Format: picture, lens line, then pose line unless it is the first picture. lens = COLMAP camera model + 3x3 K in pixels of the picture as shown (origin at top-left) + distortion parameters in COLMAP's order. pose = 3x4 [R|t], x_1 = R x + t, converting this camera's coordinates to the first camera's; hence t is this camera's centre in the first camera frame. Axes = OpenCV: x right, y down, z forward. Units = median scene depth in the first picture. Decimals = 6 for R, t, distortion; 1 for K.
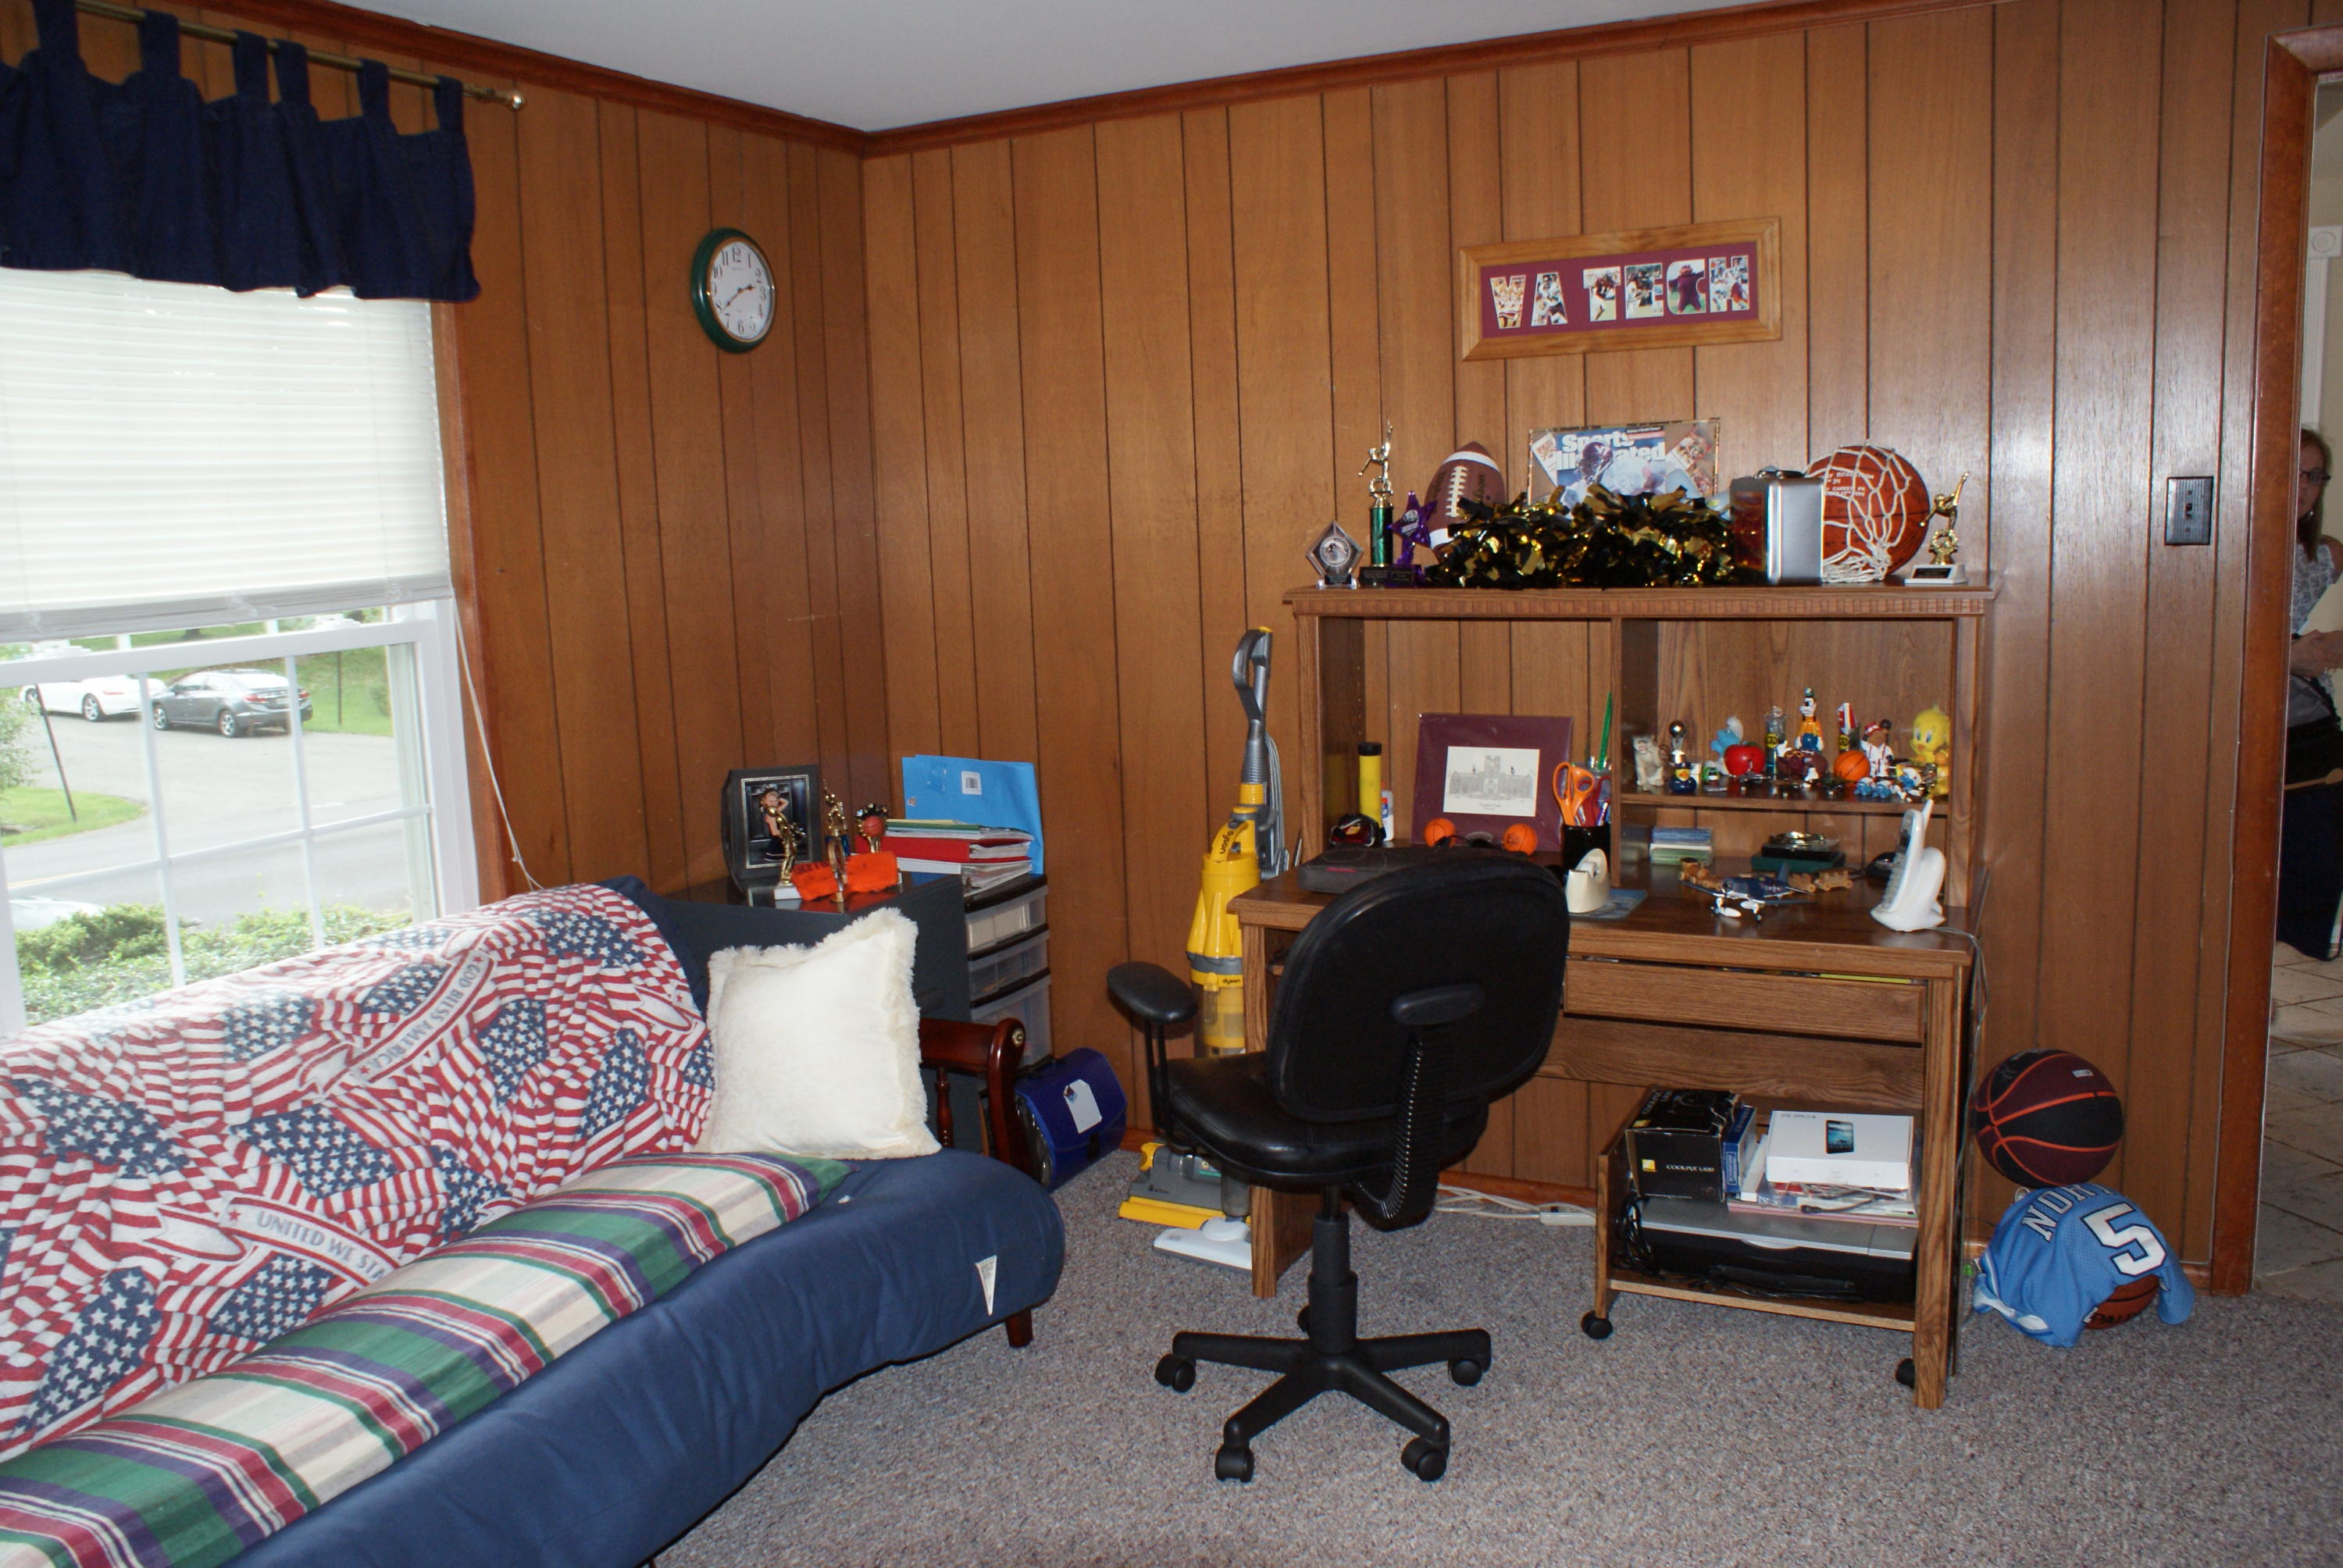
lens RADIAL K [[1830.9, 0, 1165.8], [0, 1830.9, 769.4], [0, 0, 1]] dist [-0.146031, 0.110698]
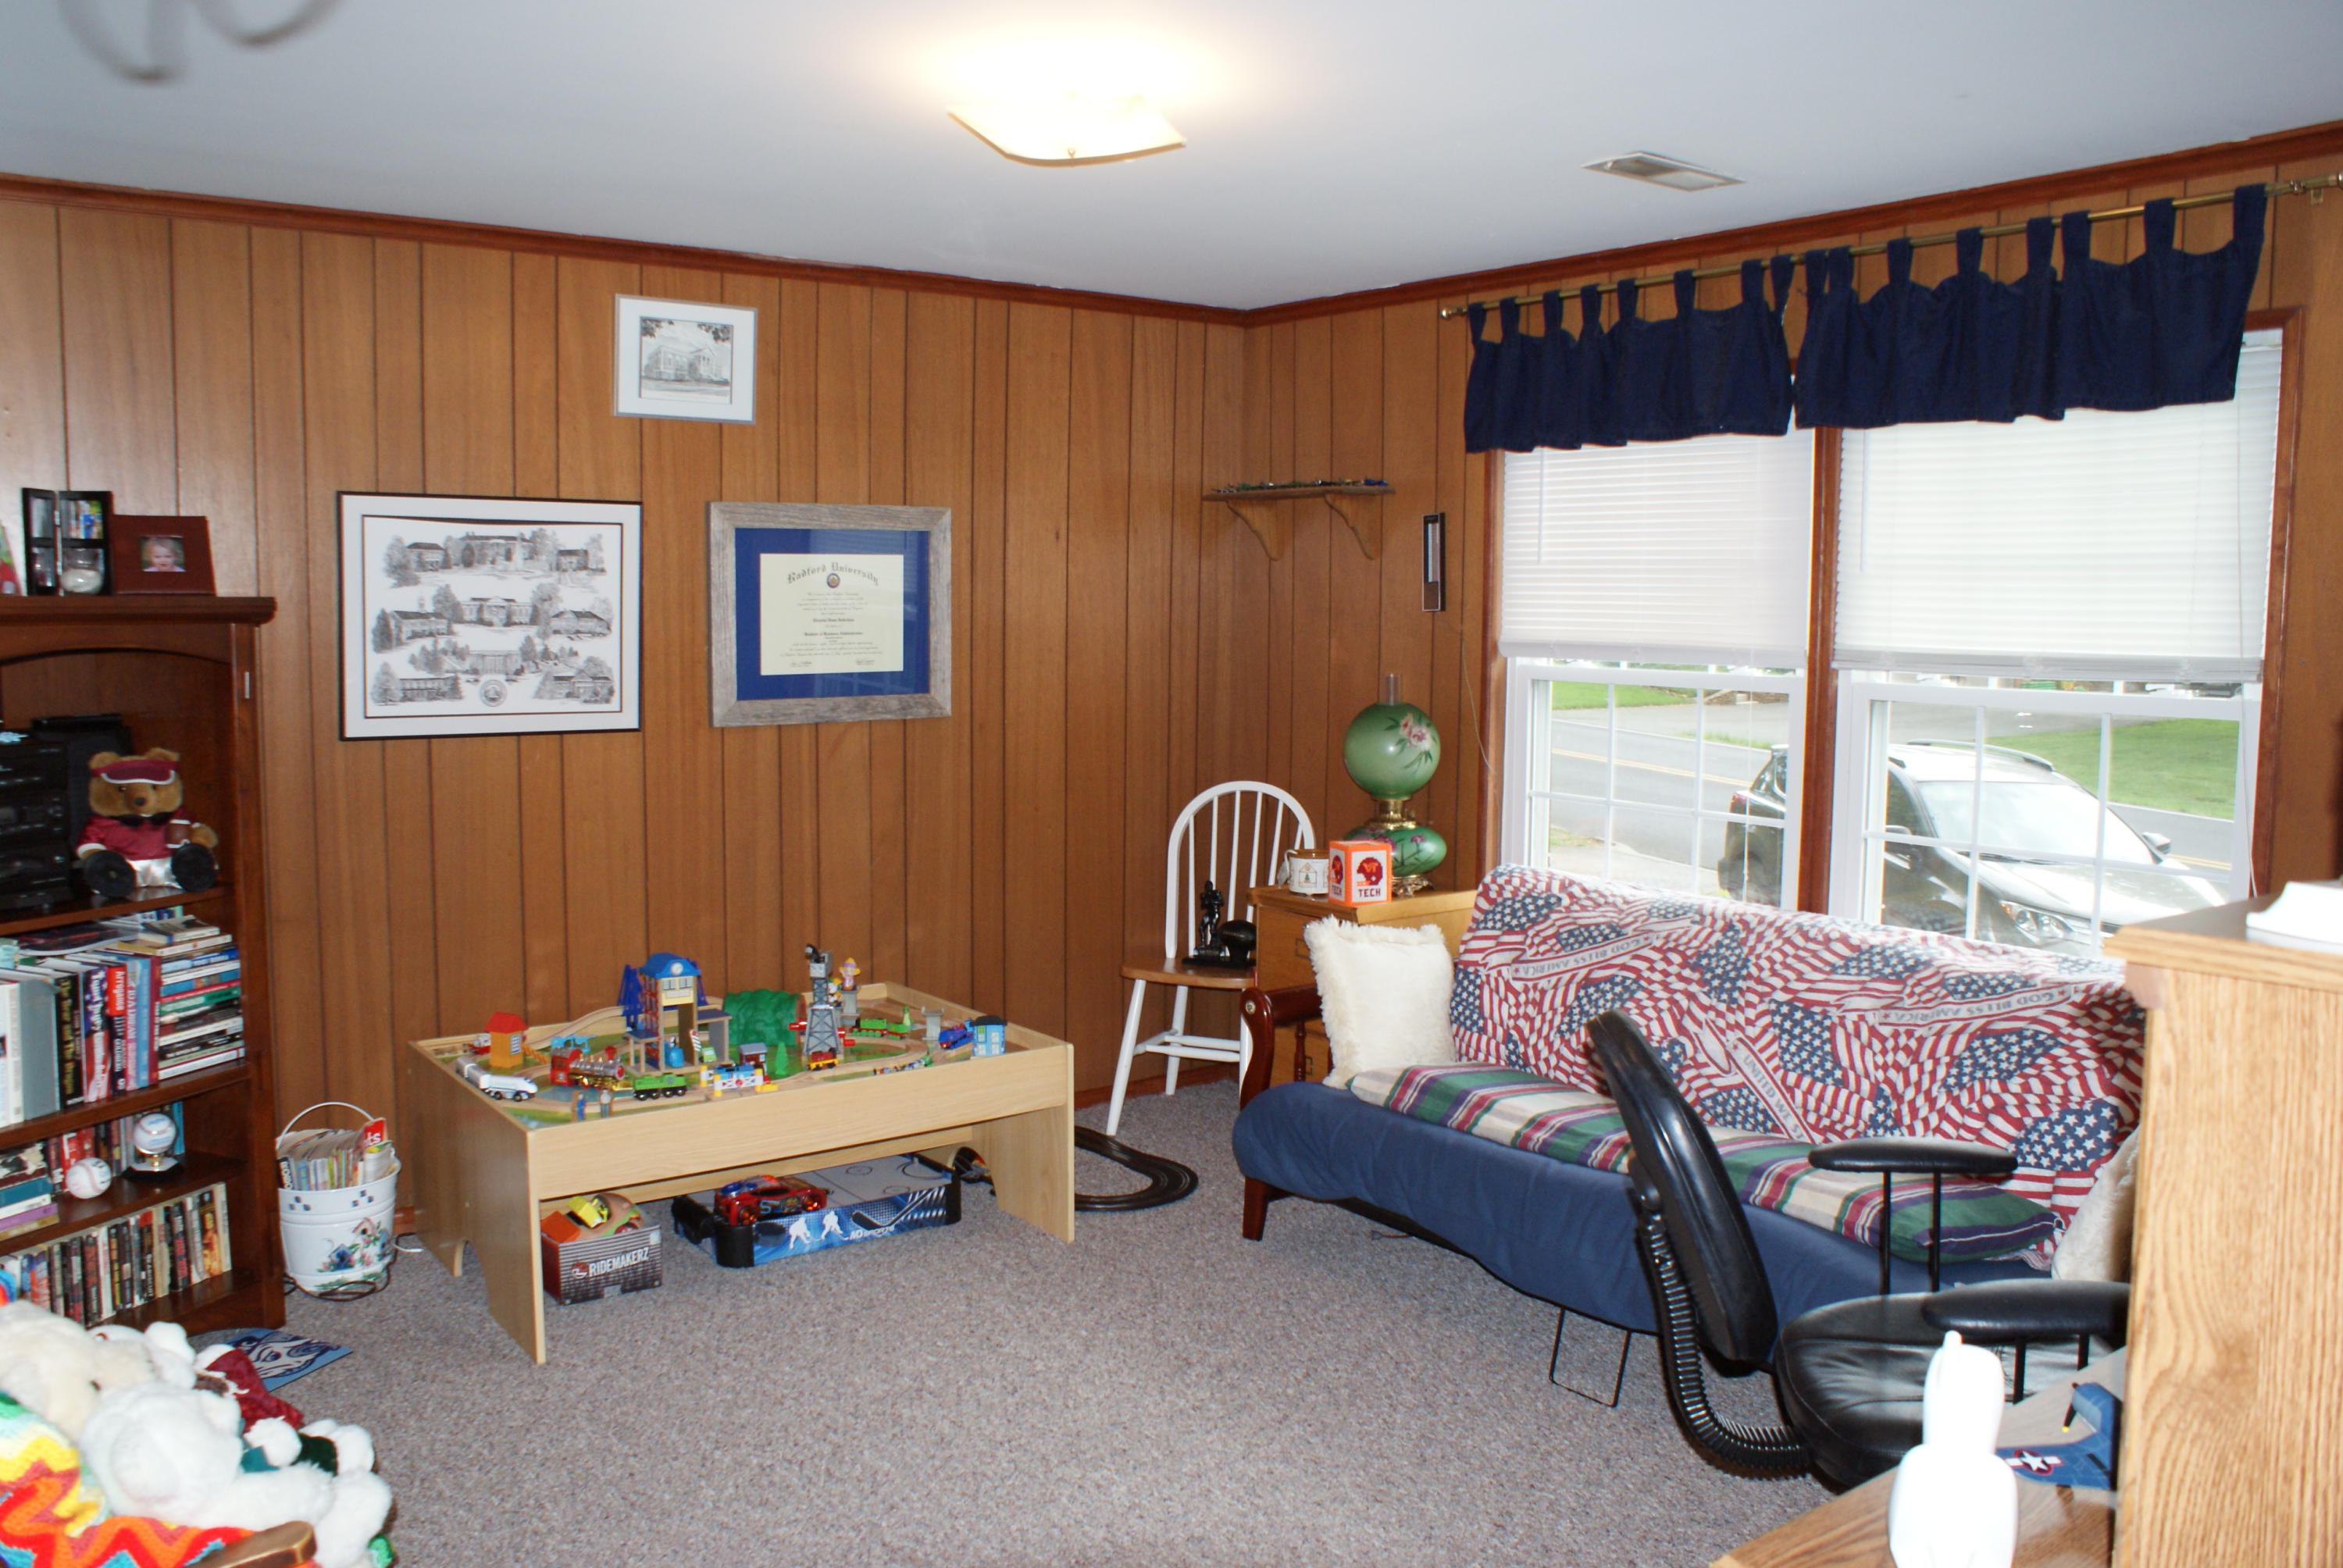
lens RADIAL K [[1830.9, 0, 1169.6], [0, 1830.9, 791.2], [0, 0, 1]] dist [-0.146031, 0.110698]
pose [[-0.436542, 0.119712, -0.891684, 0.969384], [-0.127353, 0.972906, 0.192964, -0.185976], [0.890625, 0.197796, -0.409468, 1.068746]]
